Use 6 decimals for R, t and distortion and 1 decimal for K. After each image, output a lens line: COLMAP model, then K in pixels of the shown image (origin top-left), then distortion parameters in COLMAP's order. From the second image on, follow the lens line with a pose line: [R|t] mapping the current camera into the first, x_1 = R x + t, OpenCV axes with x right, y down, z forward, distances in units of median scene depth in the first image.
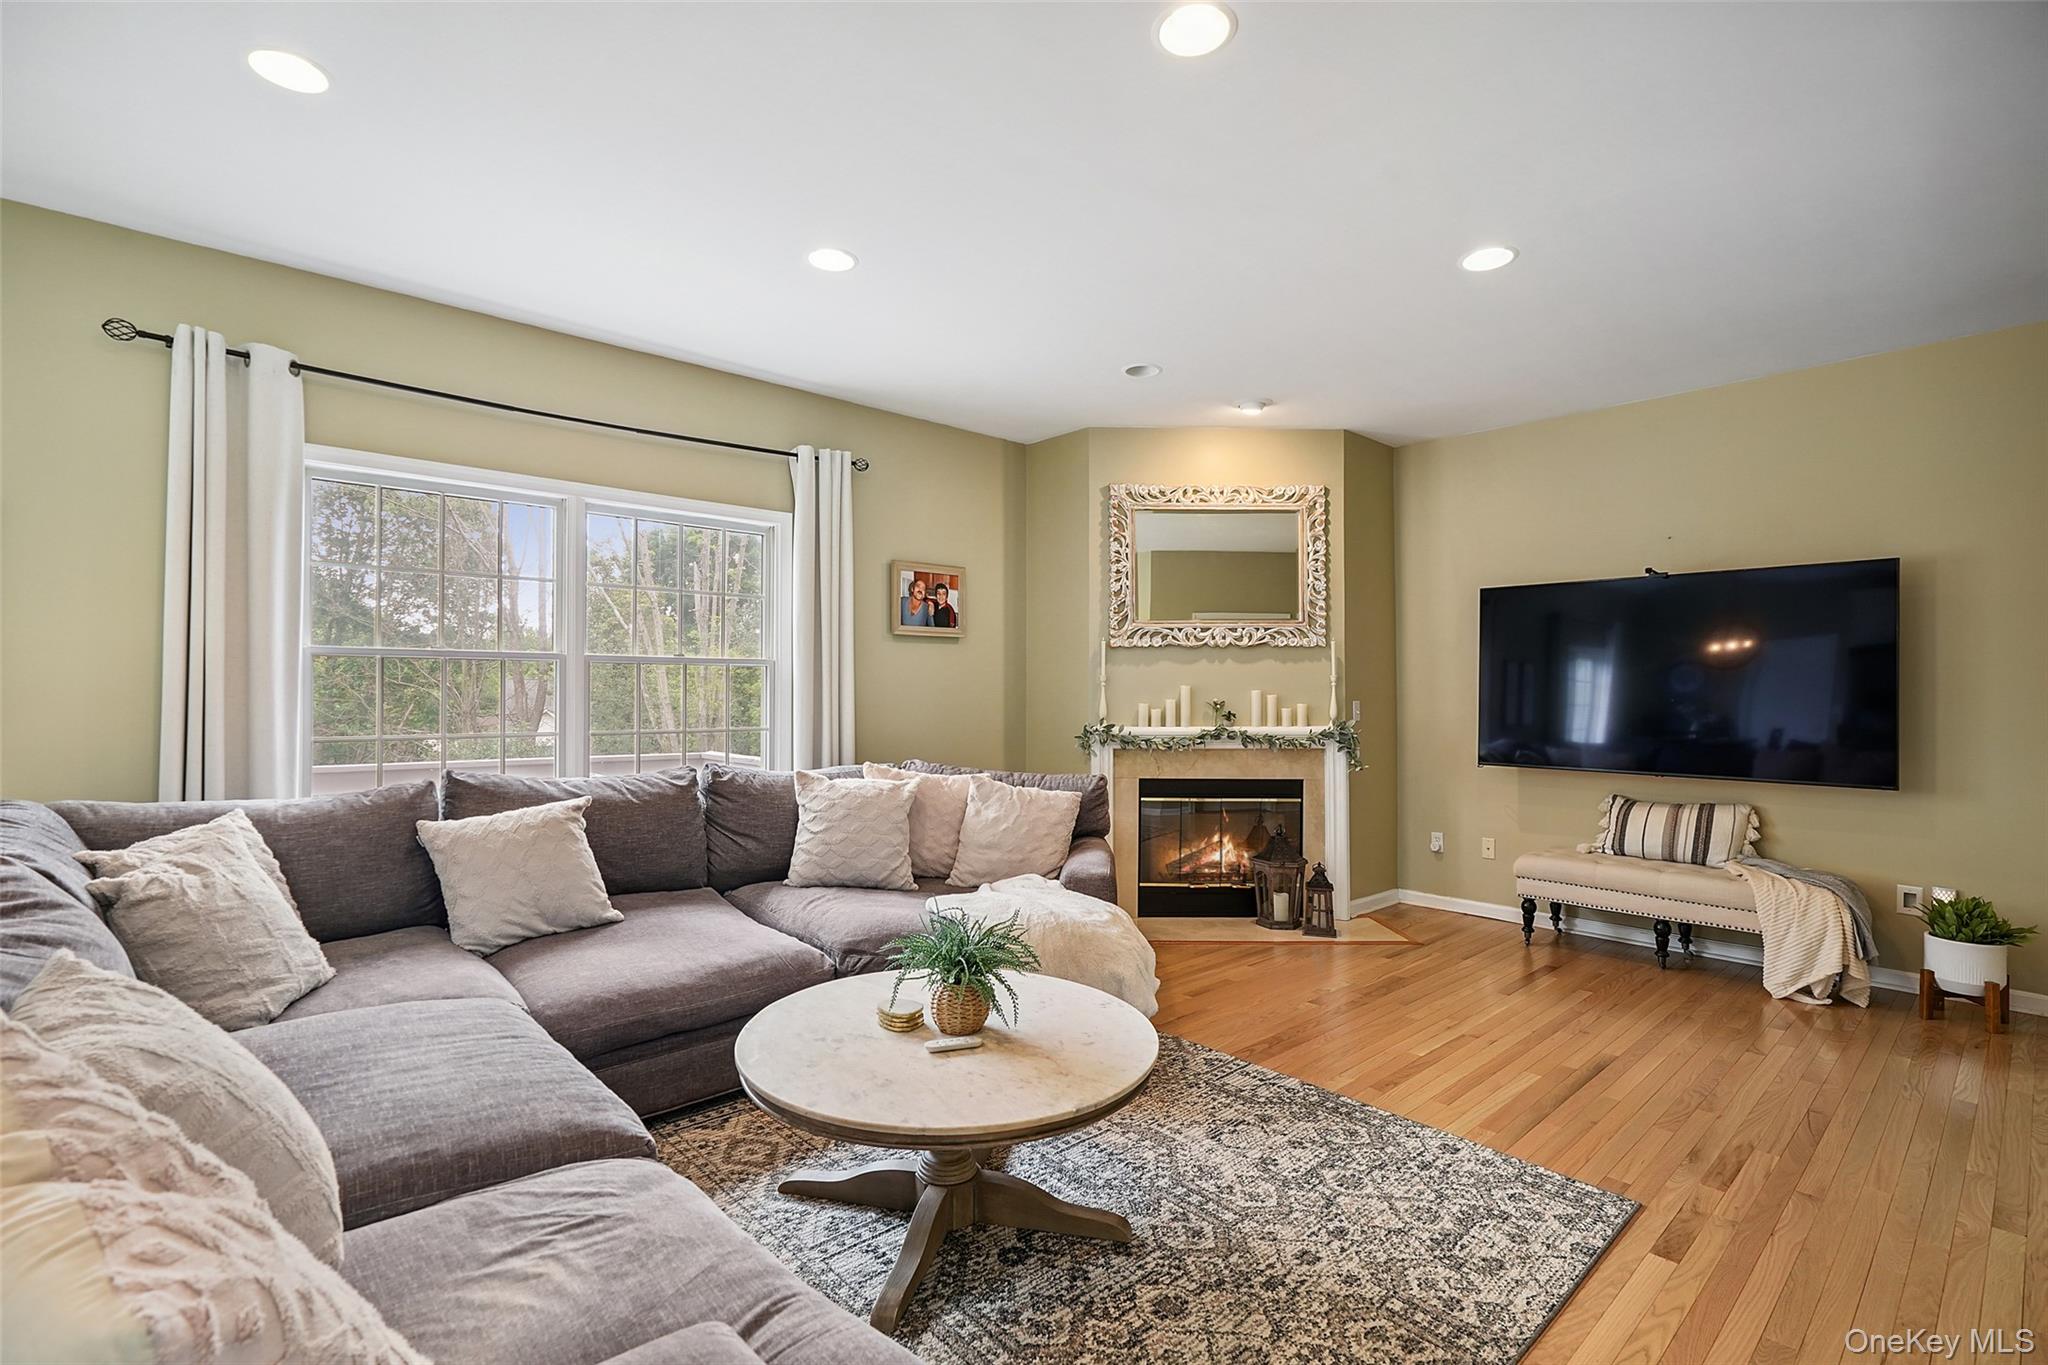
lens RADIAL K [[954.7, 0, 1020.4], [0, 954.7, 686.0], [0, 0, 1]] dist [-0.007434, 0.002113]
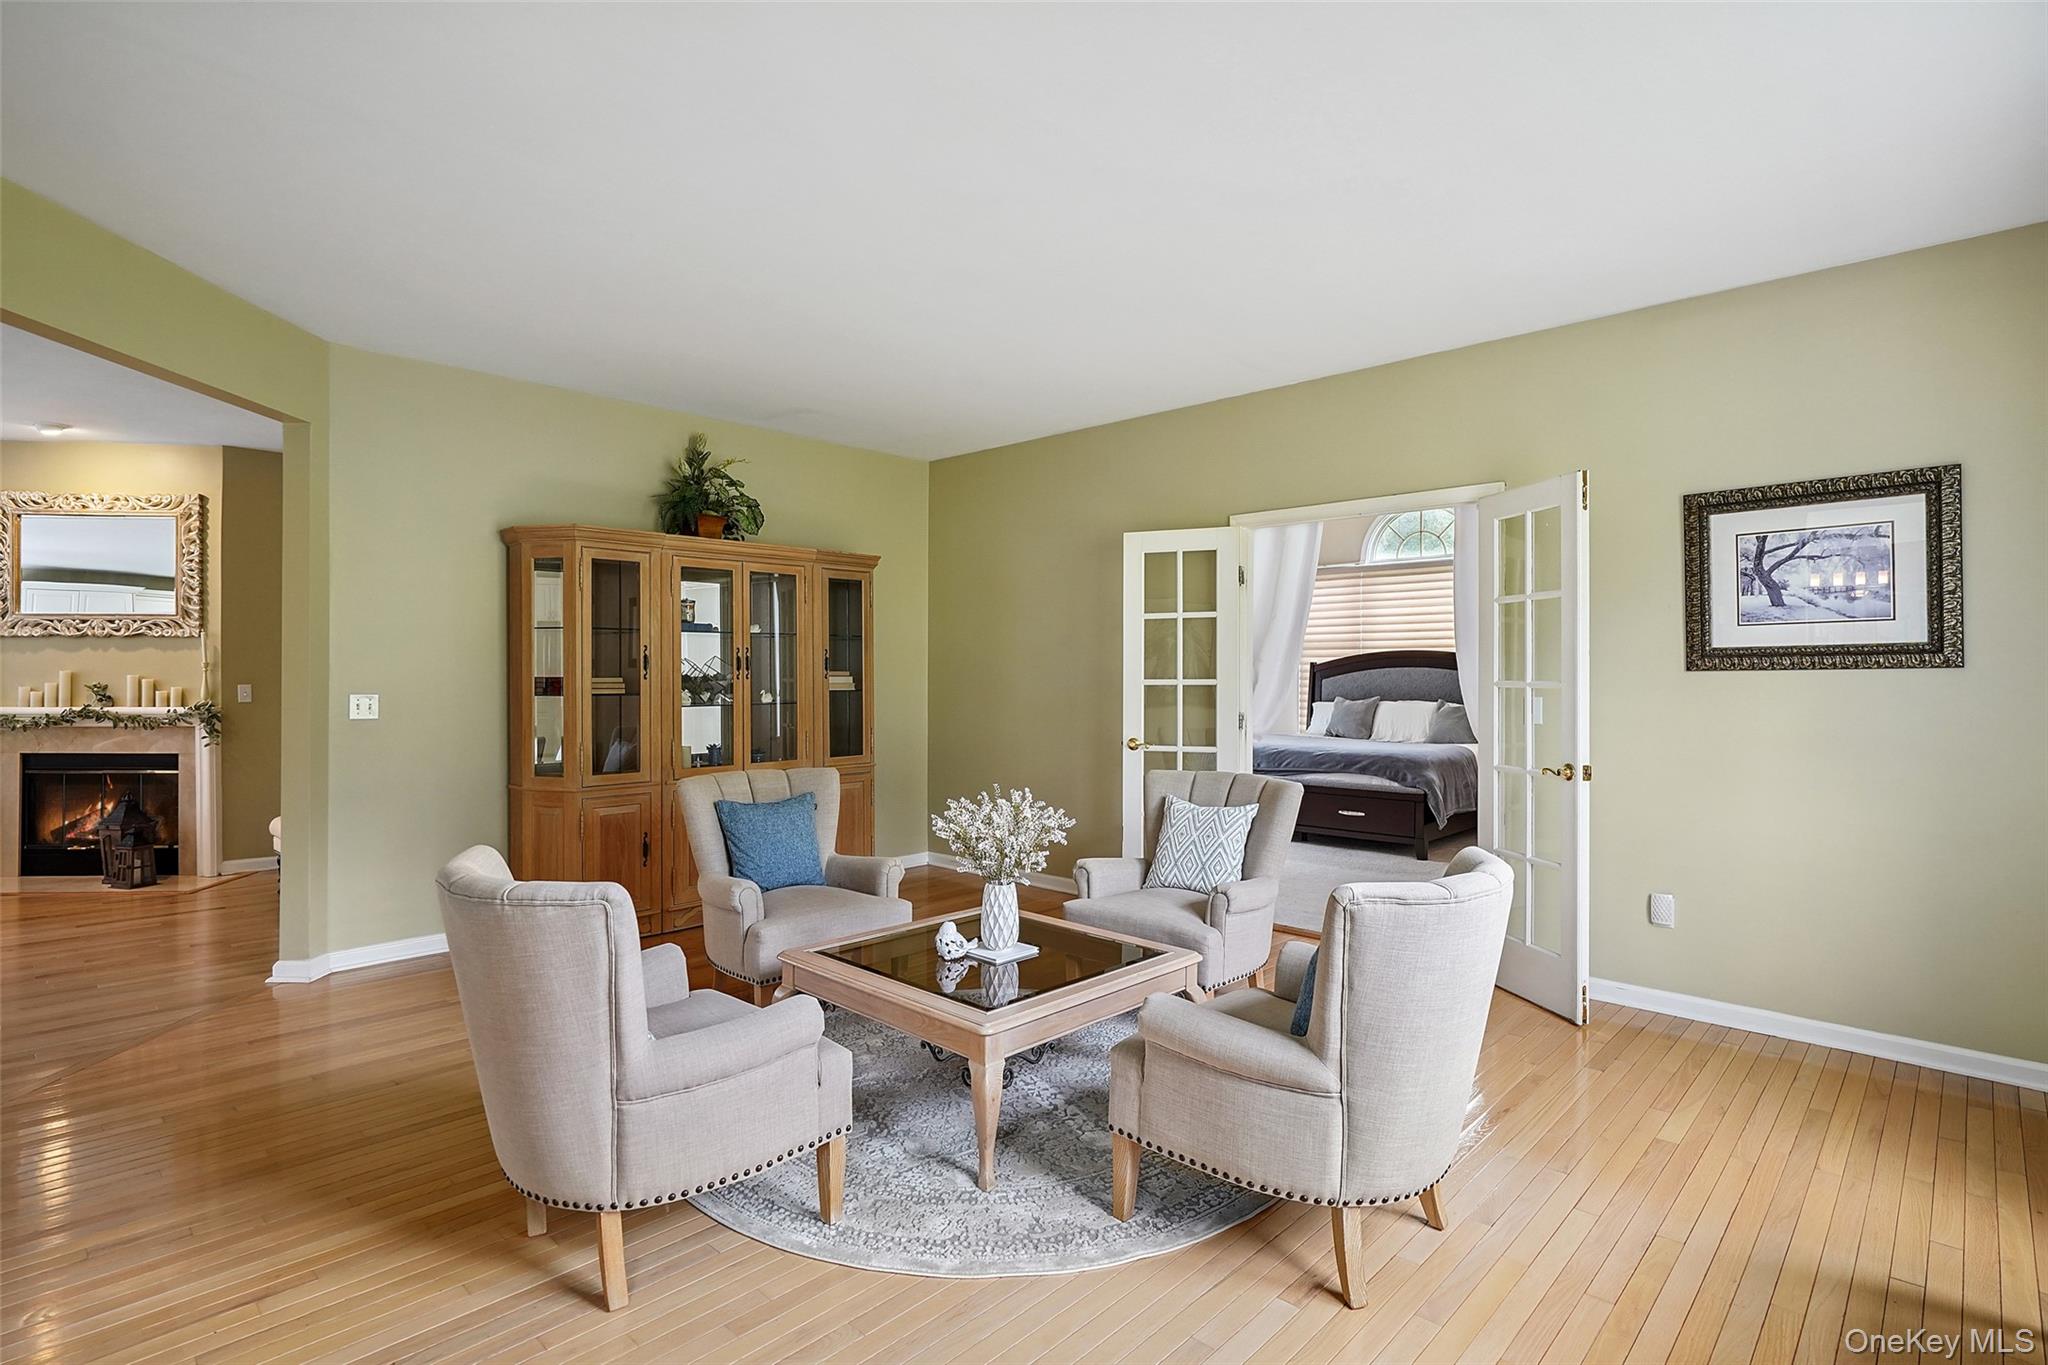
lens RADIAL K [[976.5, 0, 1030.4], [0, 976.5, 669.6], [0, 0, 1]] dist [0.001290, 0.000235]
pose [[0.997757, 0.002750, 0.066879, 1.230383], [-0.002364, 0.999980, -0.005852, 0.002096], [-0.066894, 0.005681, 0.997744, -0.225976]]
